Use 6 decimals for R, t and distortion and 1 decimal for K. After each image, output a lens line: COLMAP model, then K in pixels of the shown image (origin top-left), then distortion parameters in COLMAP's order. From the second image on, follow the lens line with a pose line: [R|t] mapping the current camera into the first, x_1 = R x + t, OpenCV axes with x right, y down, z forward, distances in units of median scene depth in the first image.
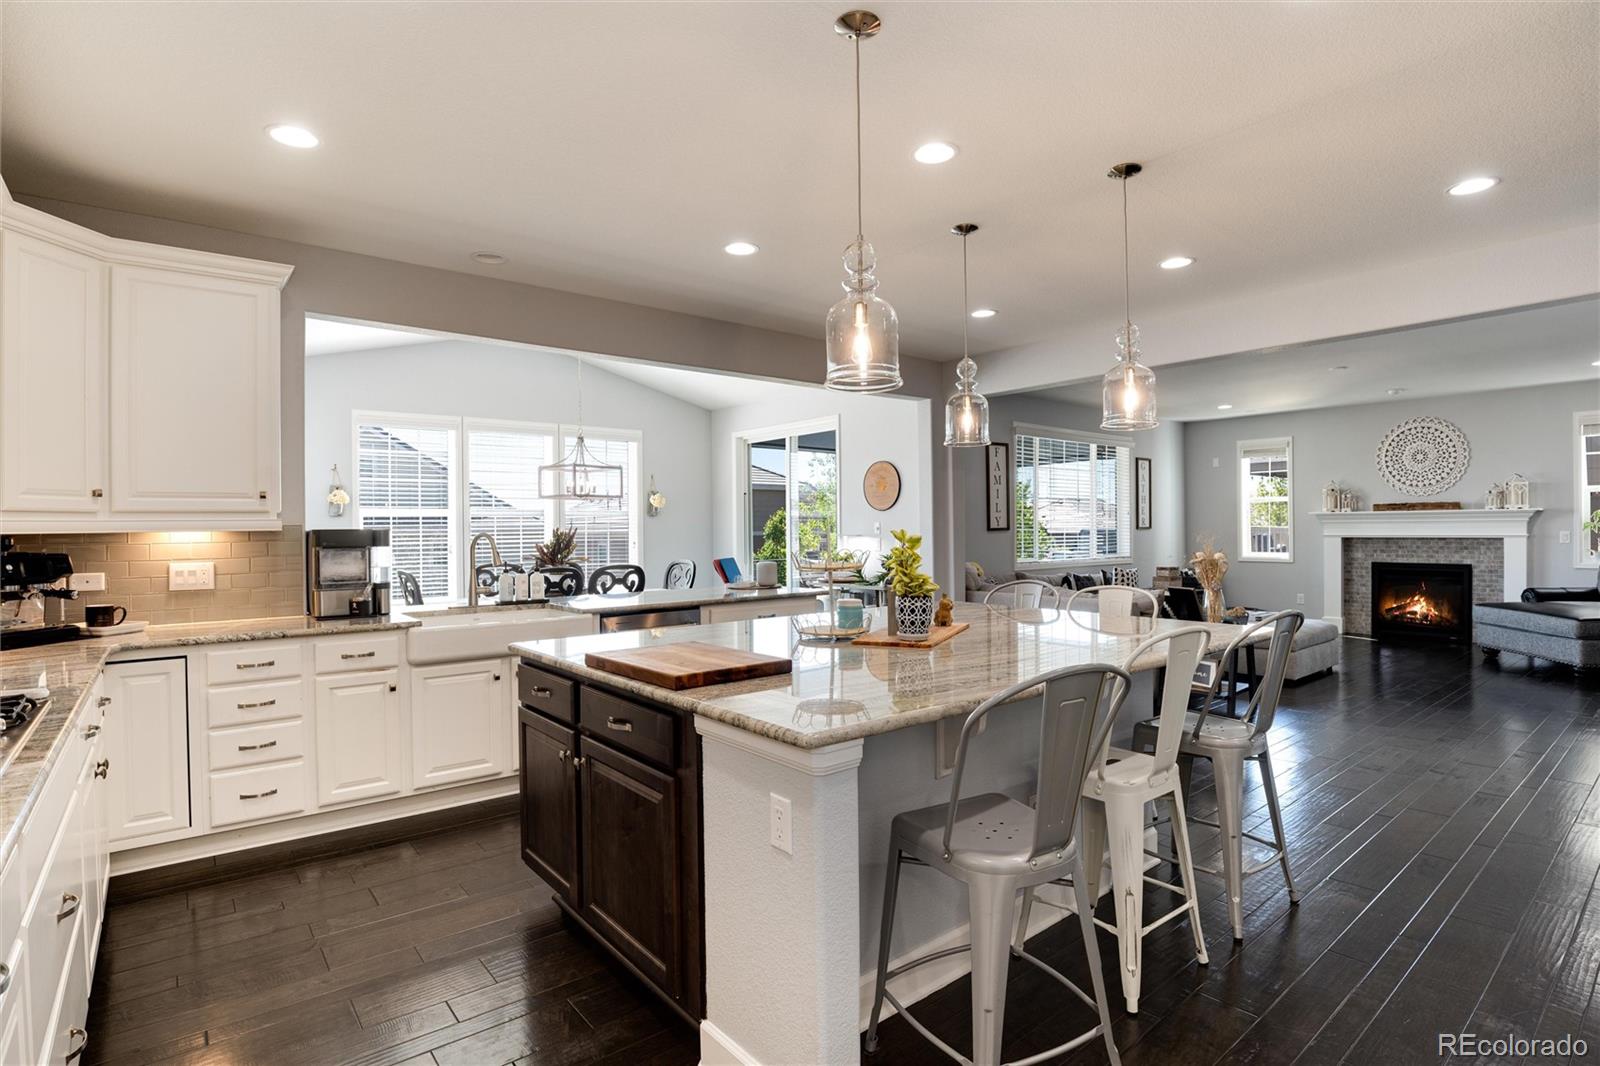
lens RADIAL K [[777.6, 0, 807.6], [0, 777.6, 526.9], [0, 0, 1]] dist [-0.039768, 0.000339]
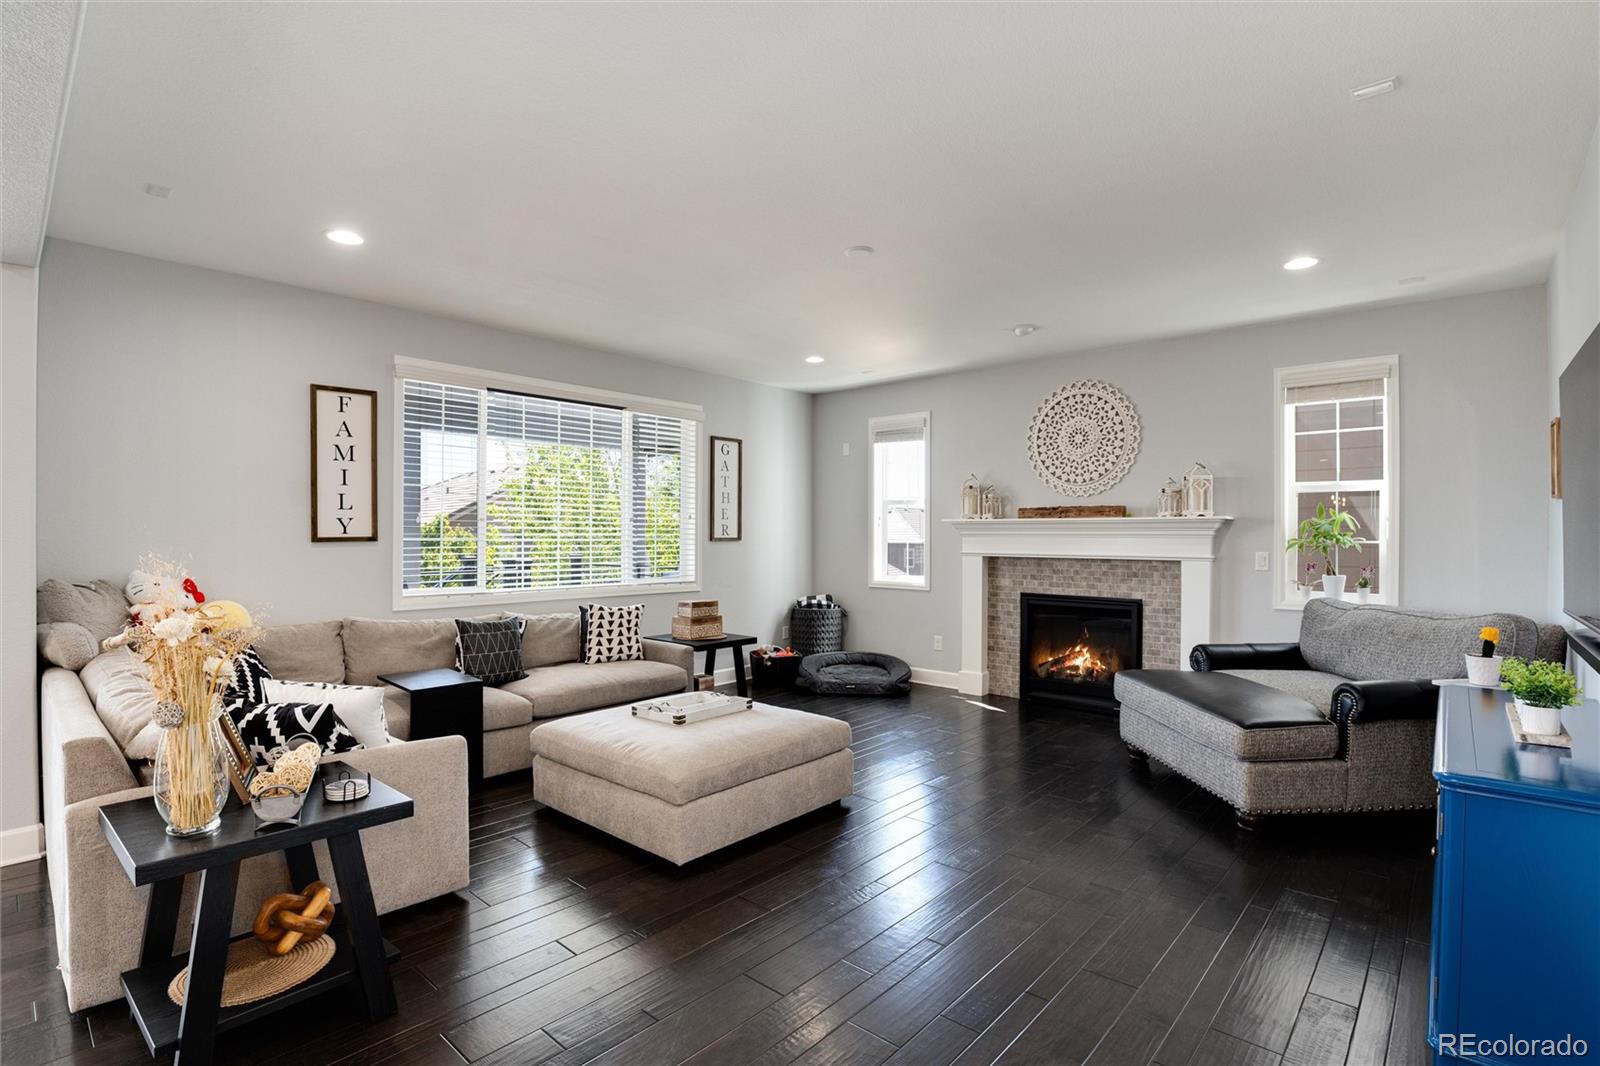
lens RADIAL K [[748.4, 0, 800.0], [0, 748.4, 533.0], [0, 0, 1]] dist [-0.042823, 0.000128]
pose [[0.987670, 0.011980, 0.156090, 0.459241], [-0.011847, 0.999928, -0.001783, -0.004329], [-0.156100, -0.000089, 0.987741, 0.382622]]
